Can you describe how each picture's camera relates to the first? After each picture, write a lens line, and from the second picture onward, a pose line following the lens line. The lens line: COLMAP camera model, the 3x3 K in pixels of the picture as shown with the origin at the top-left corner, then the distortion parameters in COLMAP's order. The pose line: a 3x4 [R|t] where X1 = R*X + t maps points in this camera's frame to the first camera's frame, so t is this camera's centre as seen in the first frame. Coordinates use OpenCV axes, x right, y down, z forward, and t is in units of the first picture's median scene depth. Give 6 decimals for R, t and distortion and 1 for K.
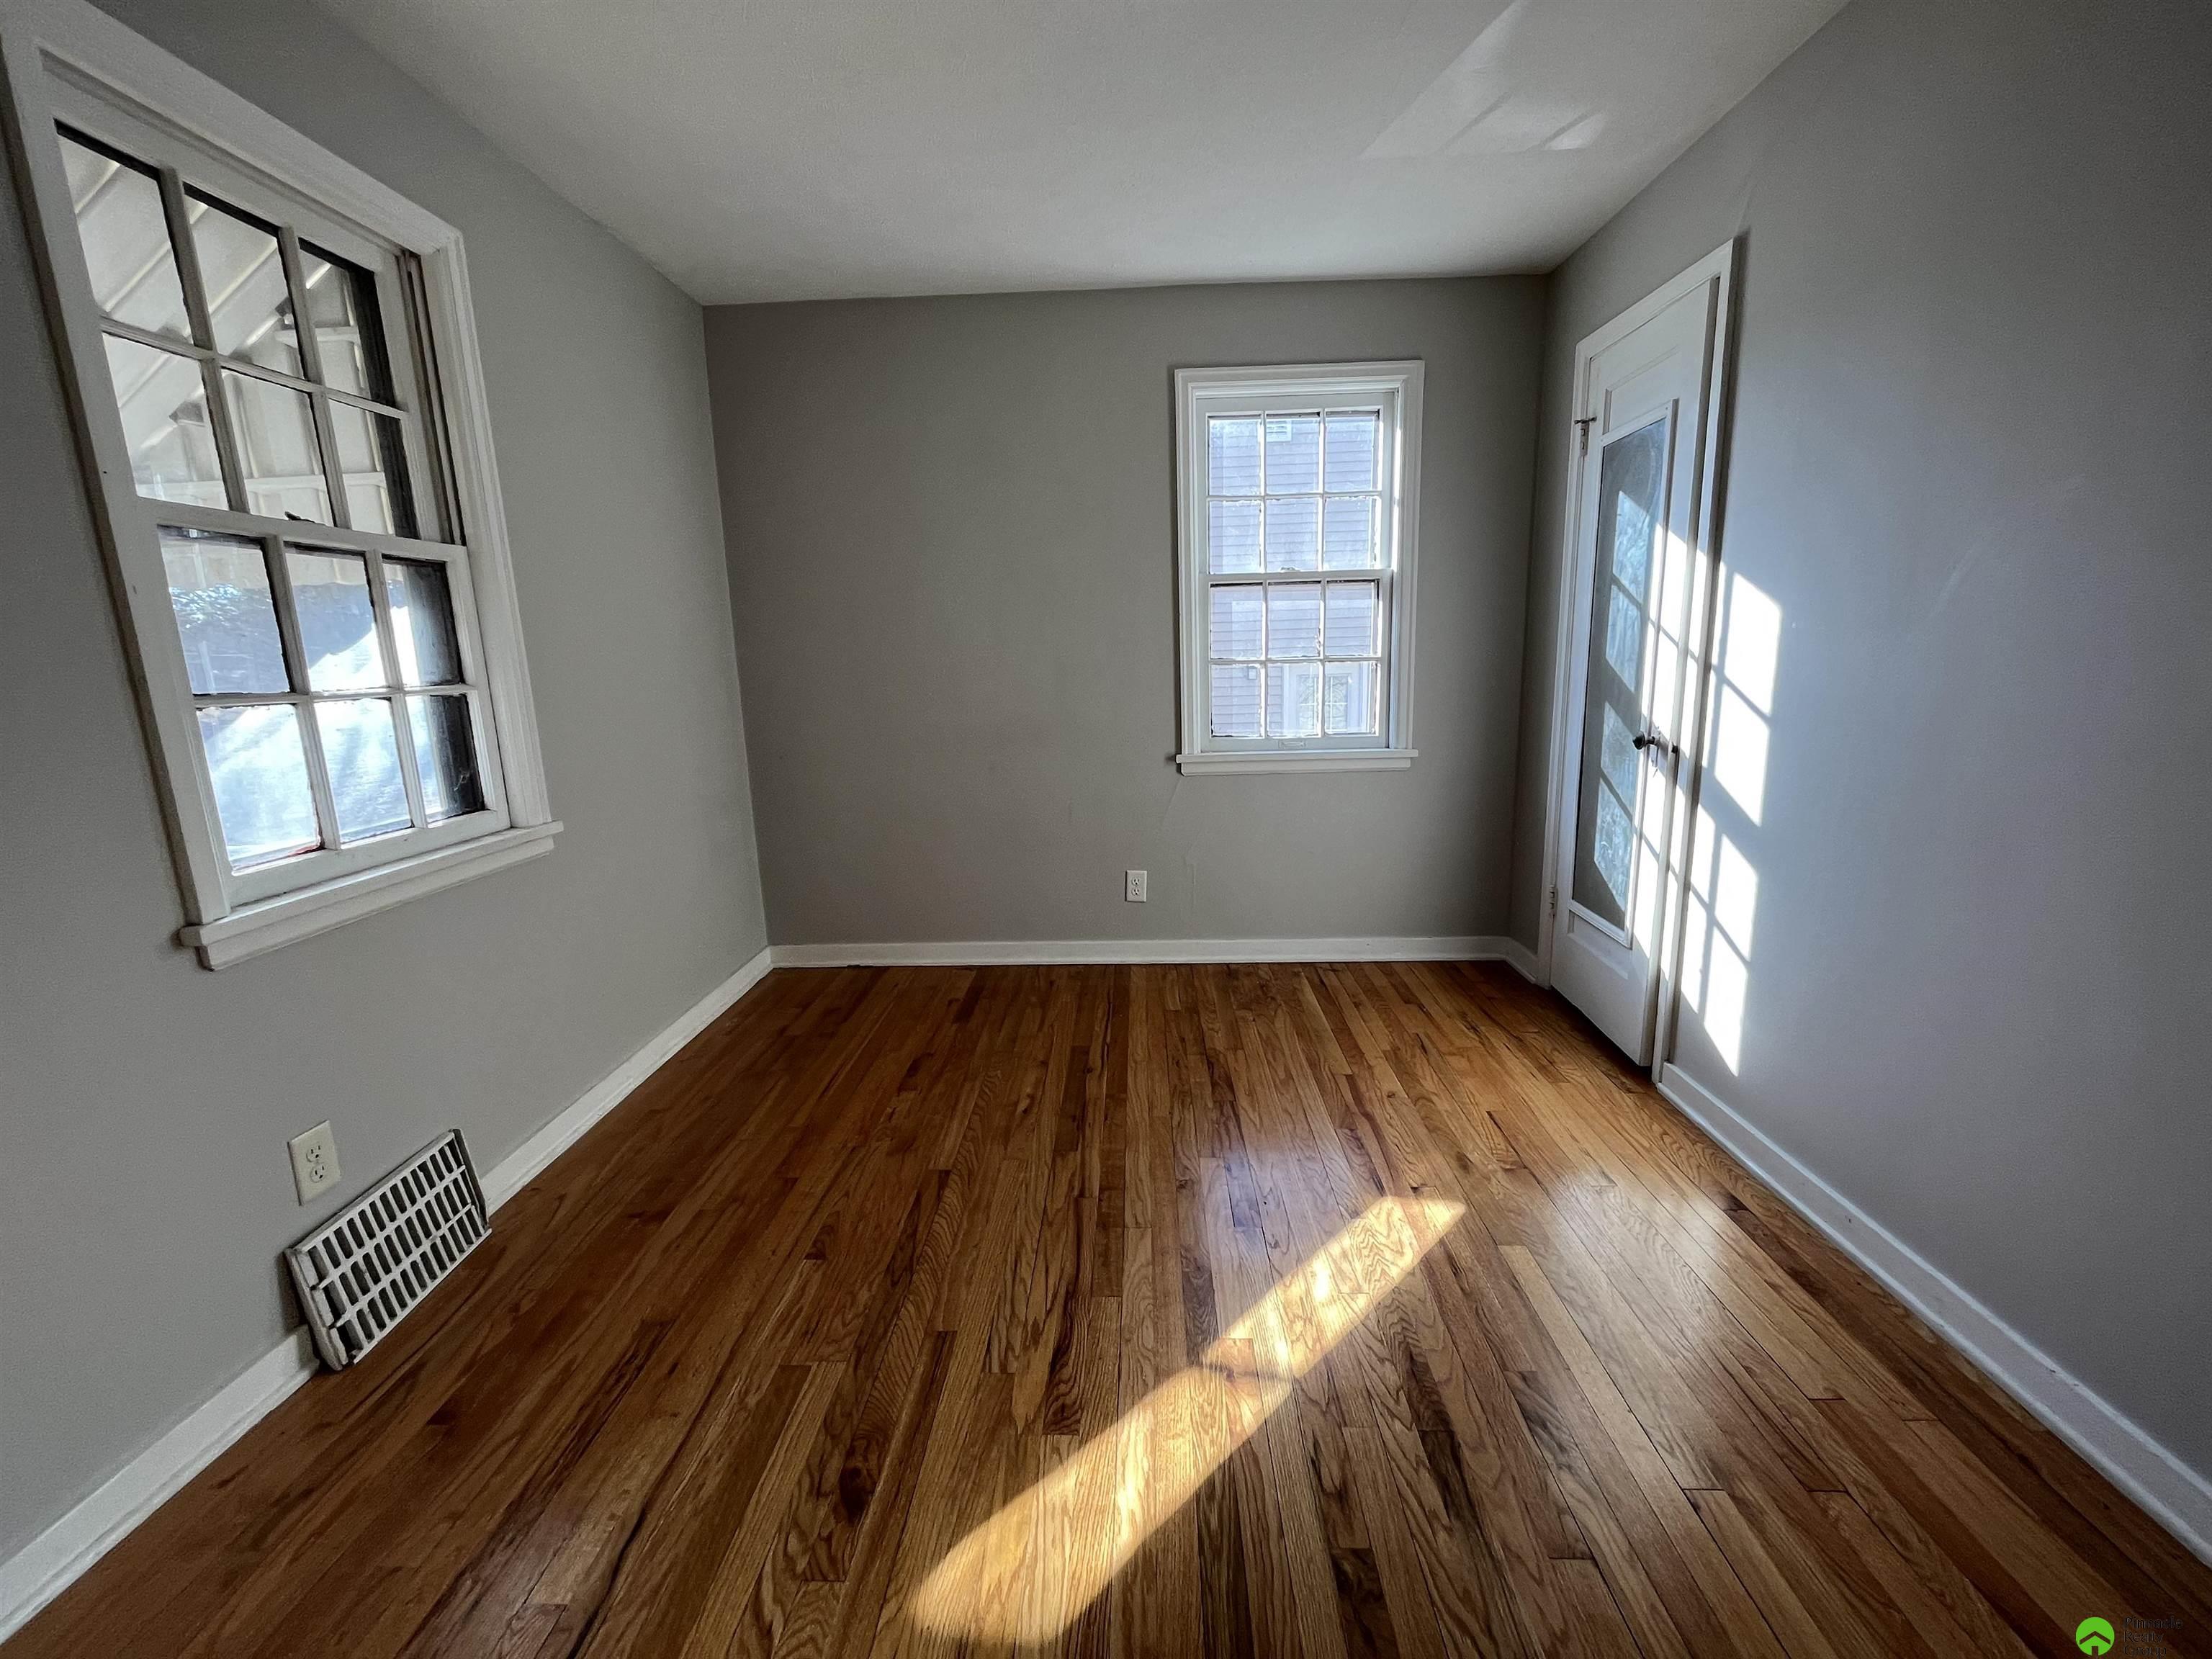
lens RADIAL K [[892.5, 0, 1110.5], [0, 892.5, 821.5], [0, 0, 1]] dist [-0.002288, -0.000267]
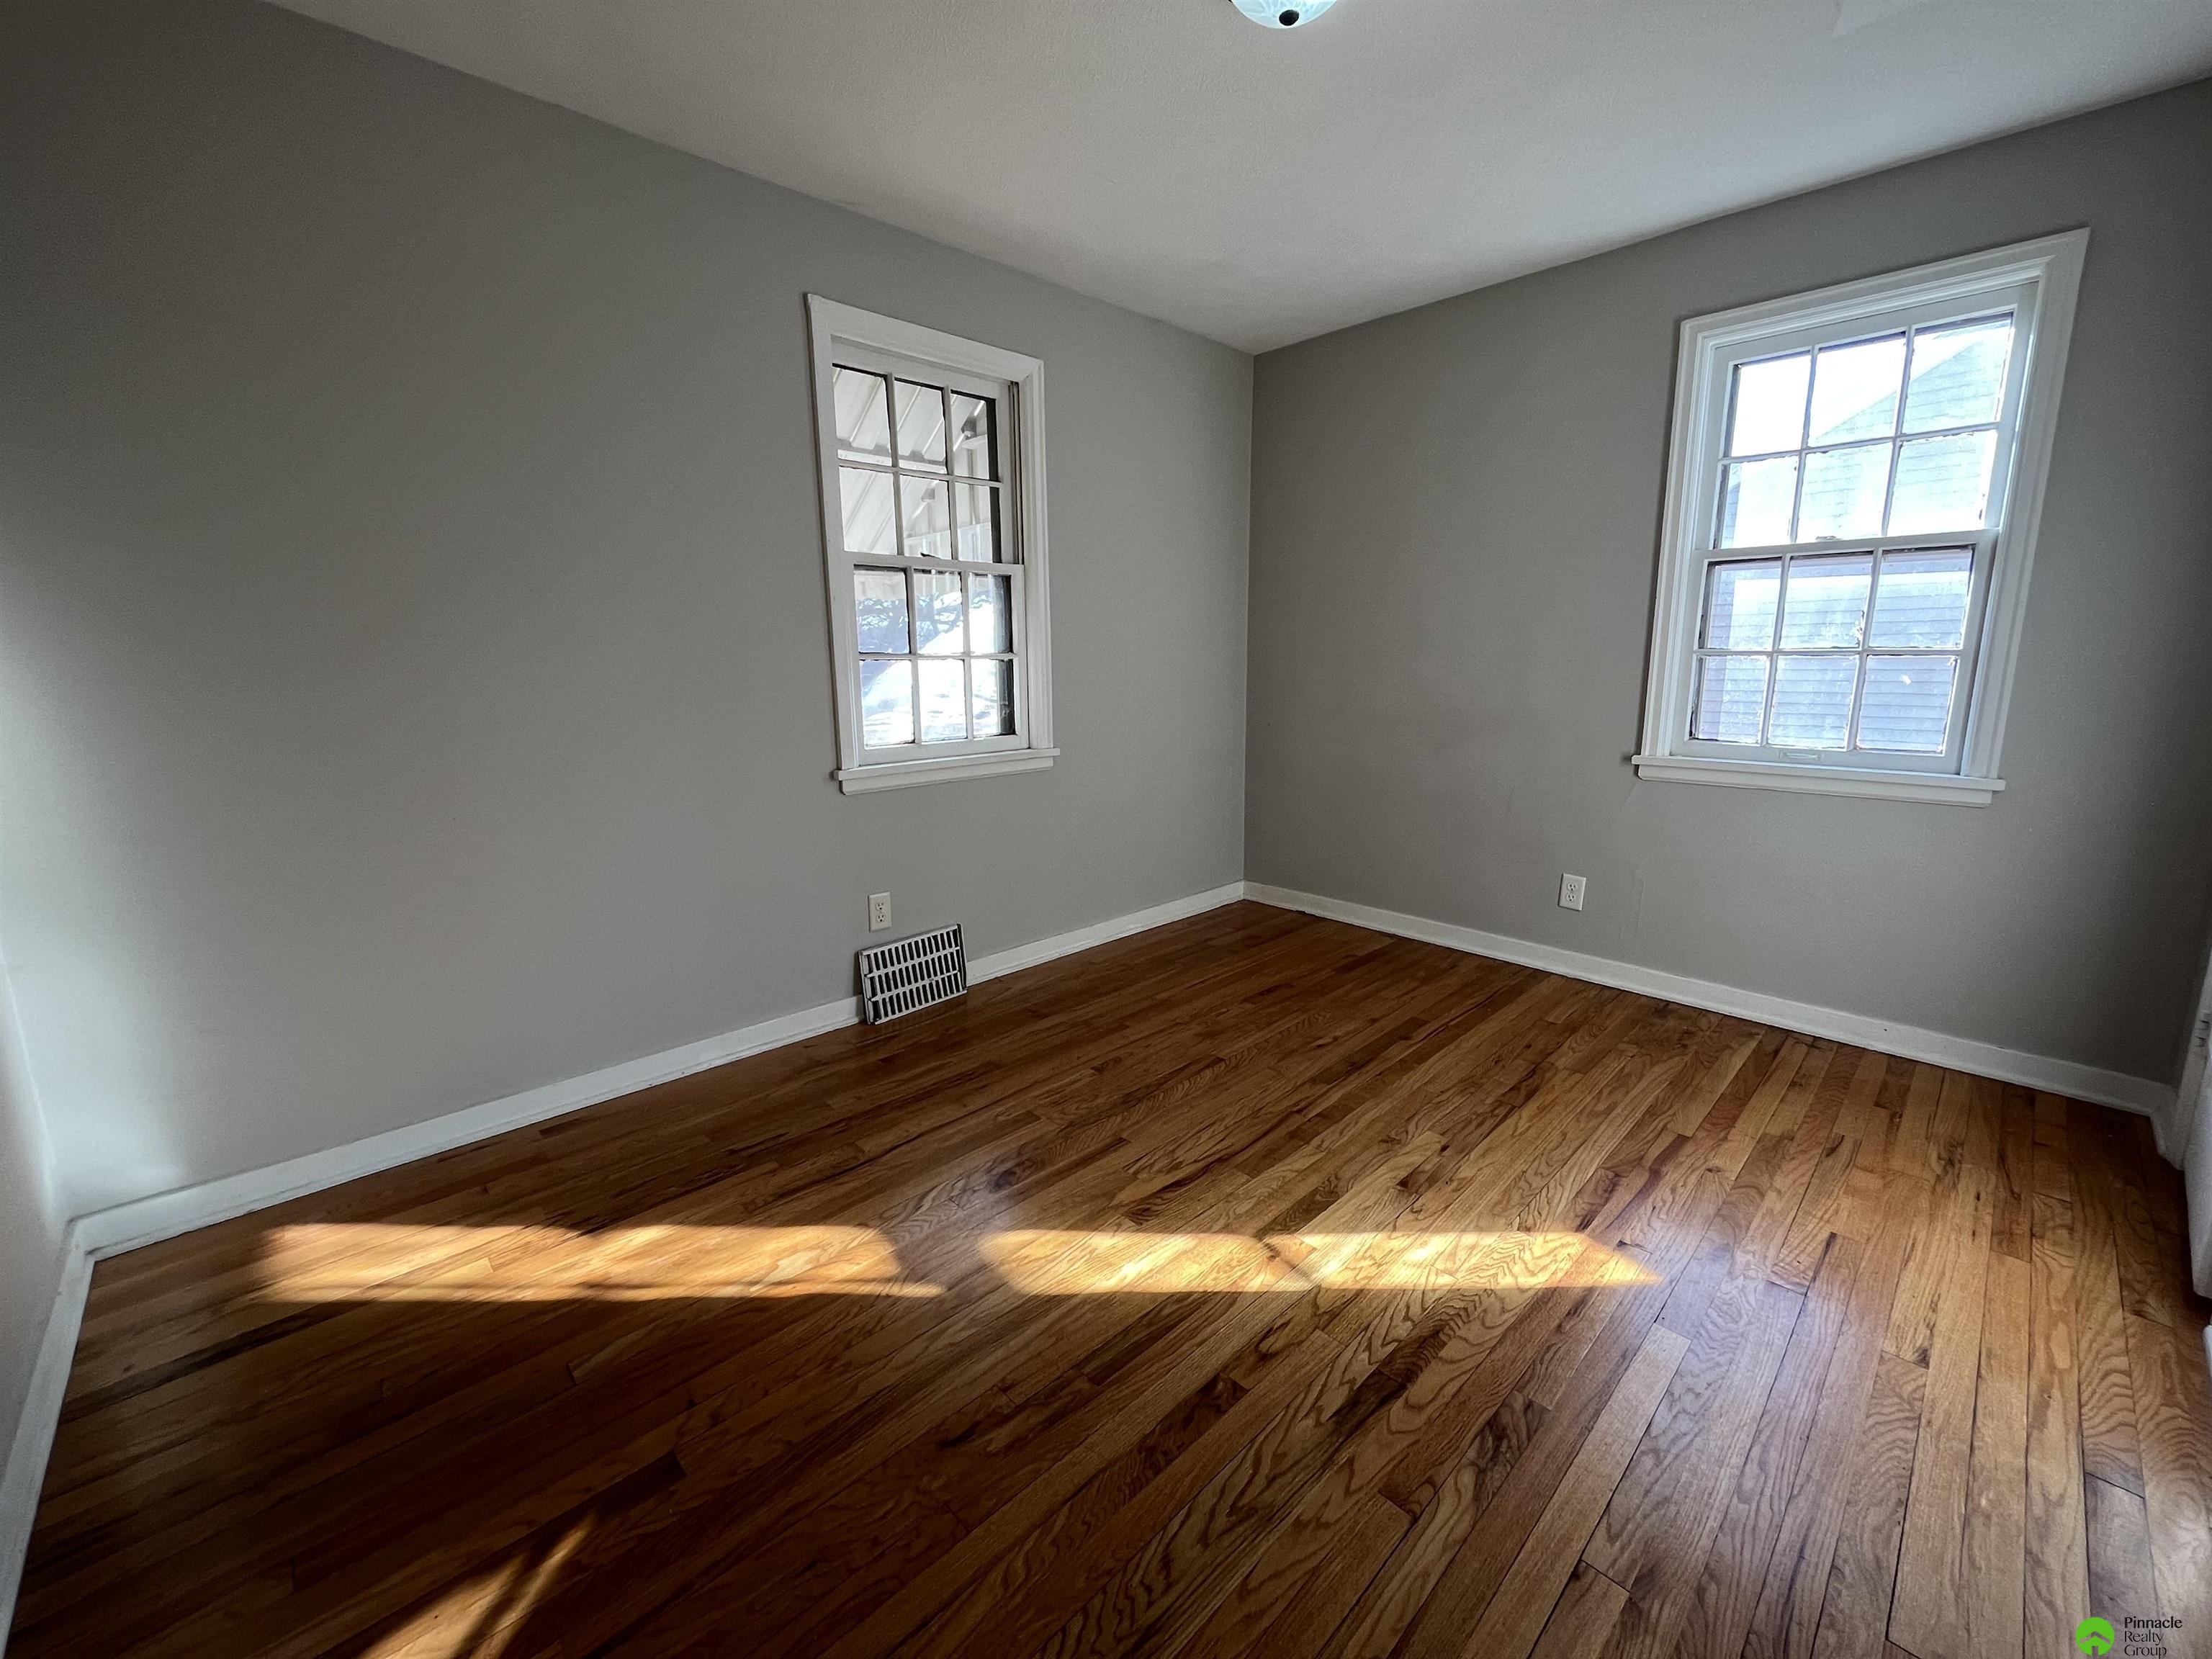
lens RADIAL K [[892.5, 0, 1110.5], [0, 892.5, 821.5], [0, 0, 1]] dist [-0.002288, -0.000267]
pose [[0.718877, 0.149701, -0.678826, 0.548950], [-0.141495, 0.987604, 0.067951, 0.008192], [0.680584, 0.047202, 0.731148, -0.019042]]
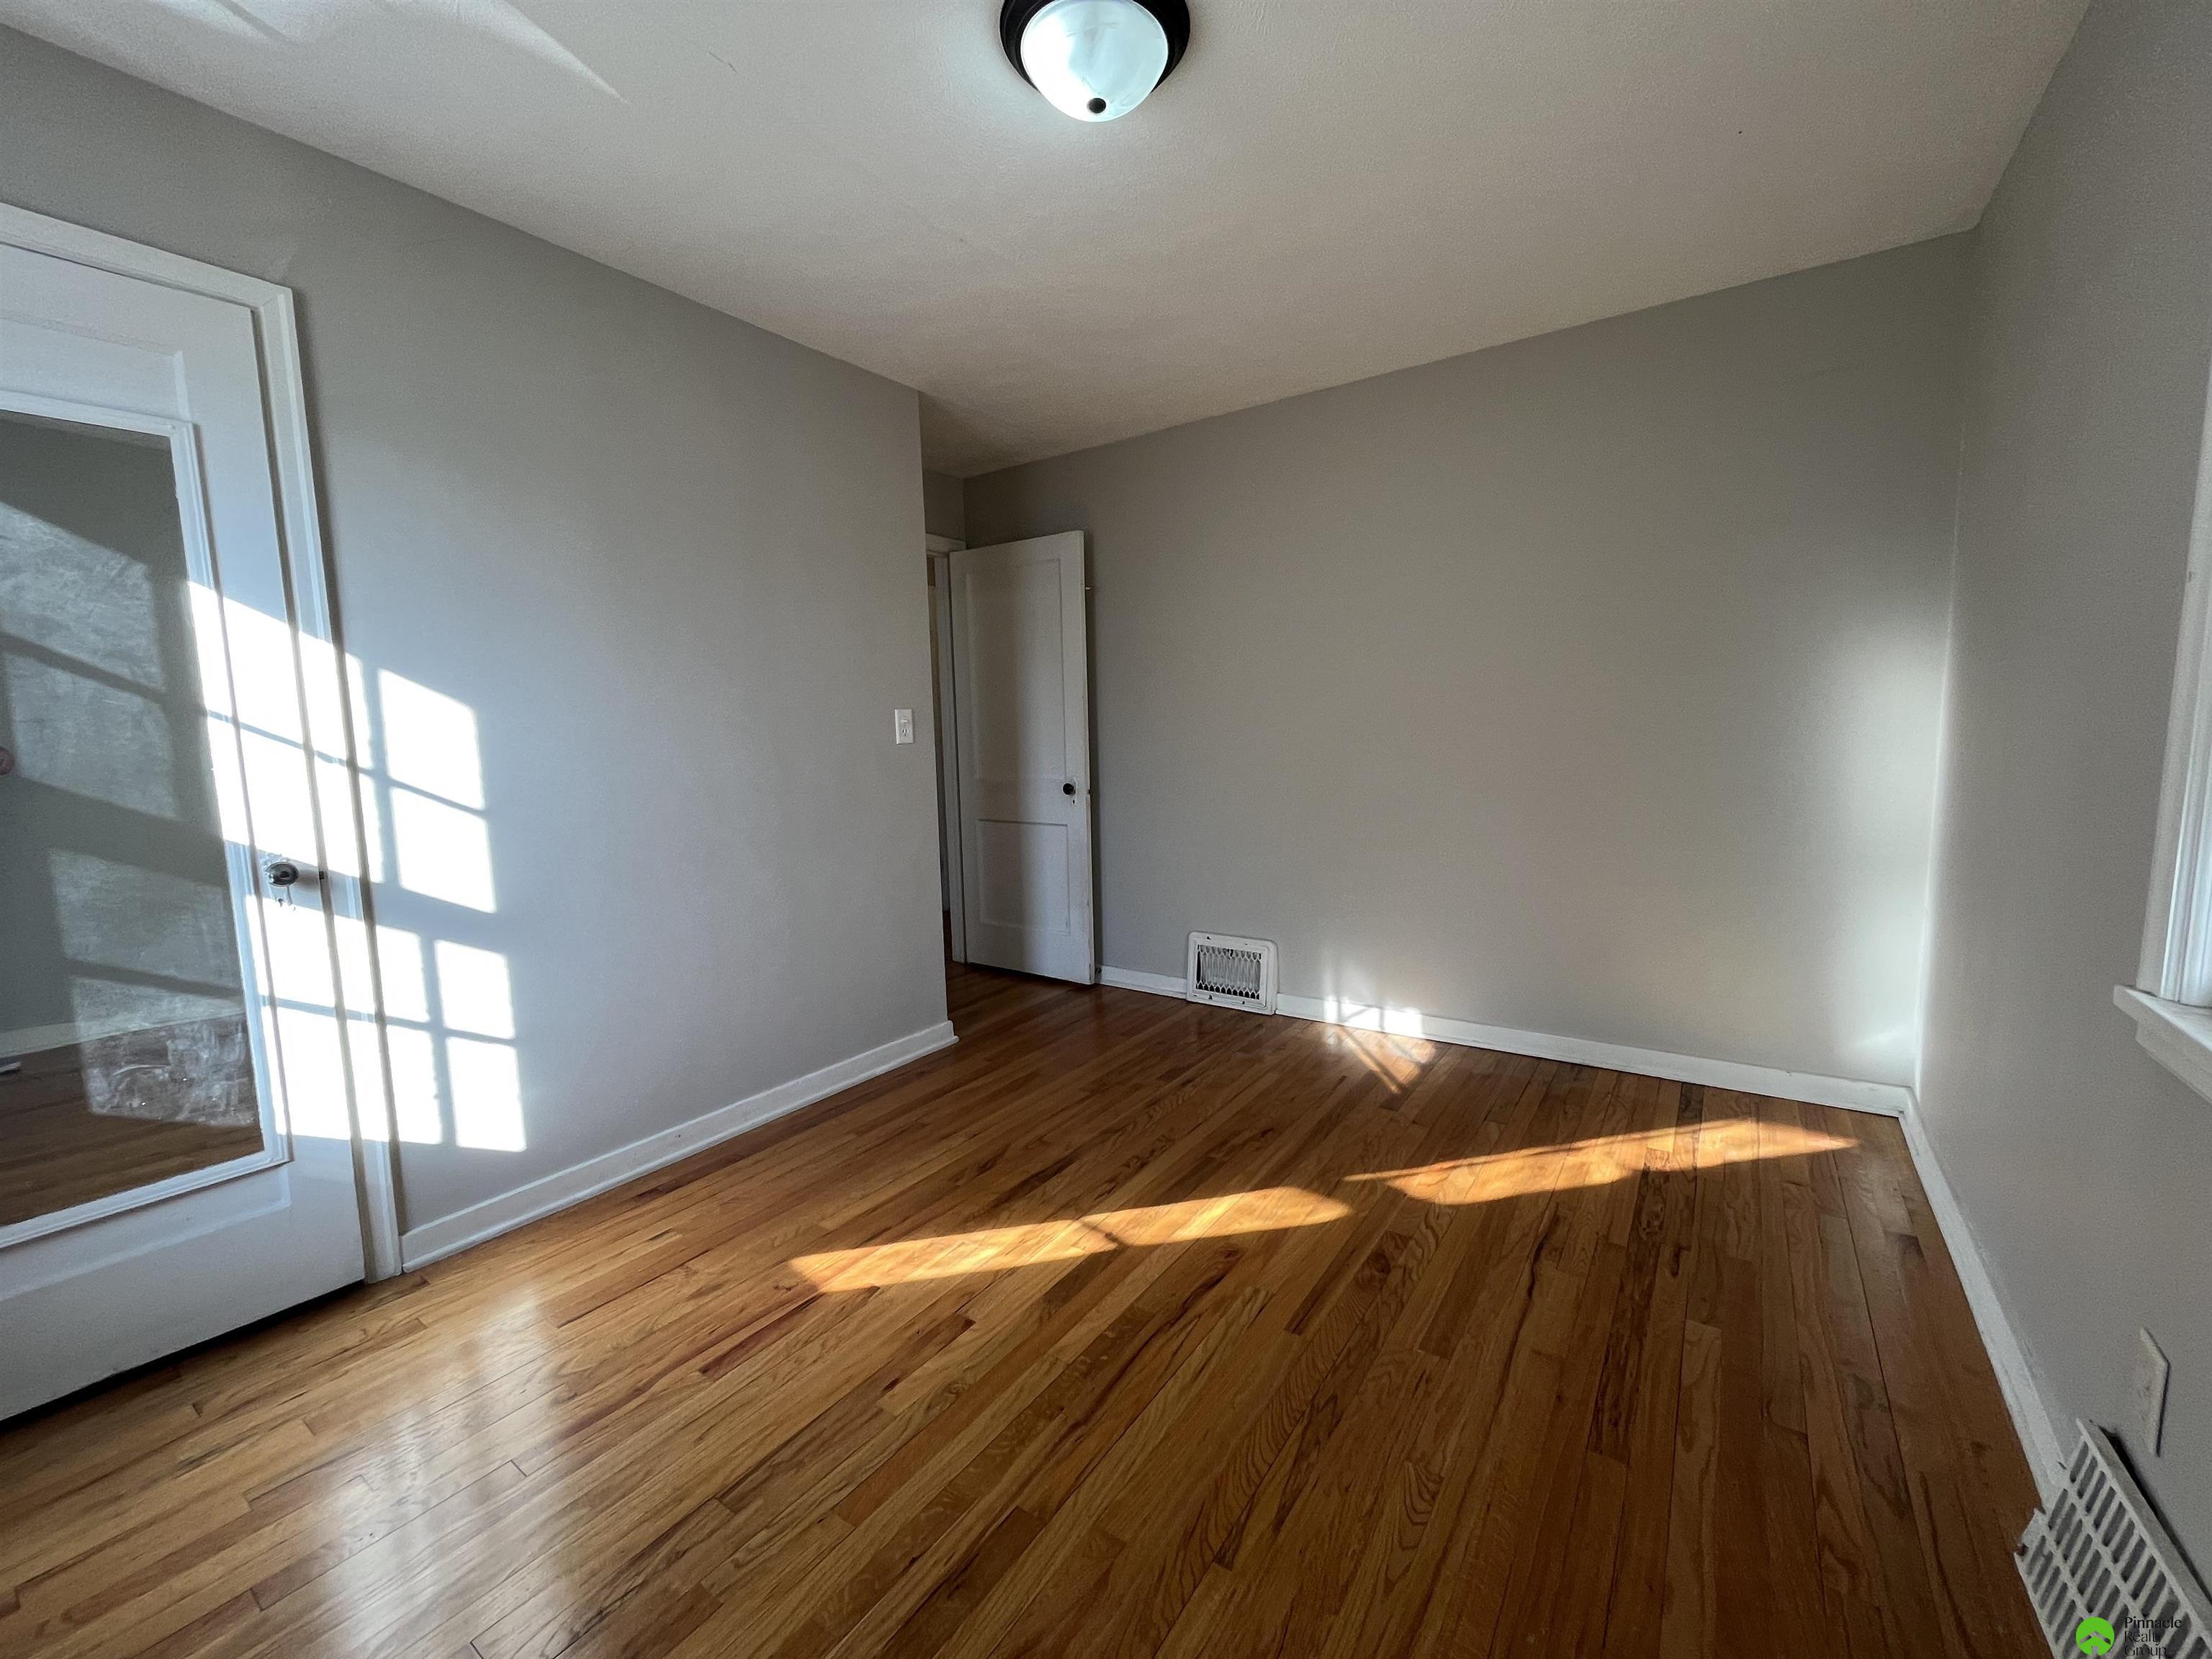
lens RADIAL K [[892.5, 0, 1110.5], [0, 892.5, 821.5], [0, 0, 1]] dist [-0.002288, -0.000267]
pose [[-0.838588, -0.012819, 0.544615, -0.493592], [0.146808, 0.957419, 0.248588, -0.272209], [-0.524611, 0.288417, -0.800999, 1.539419]]
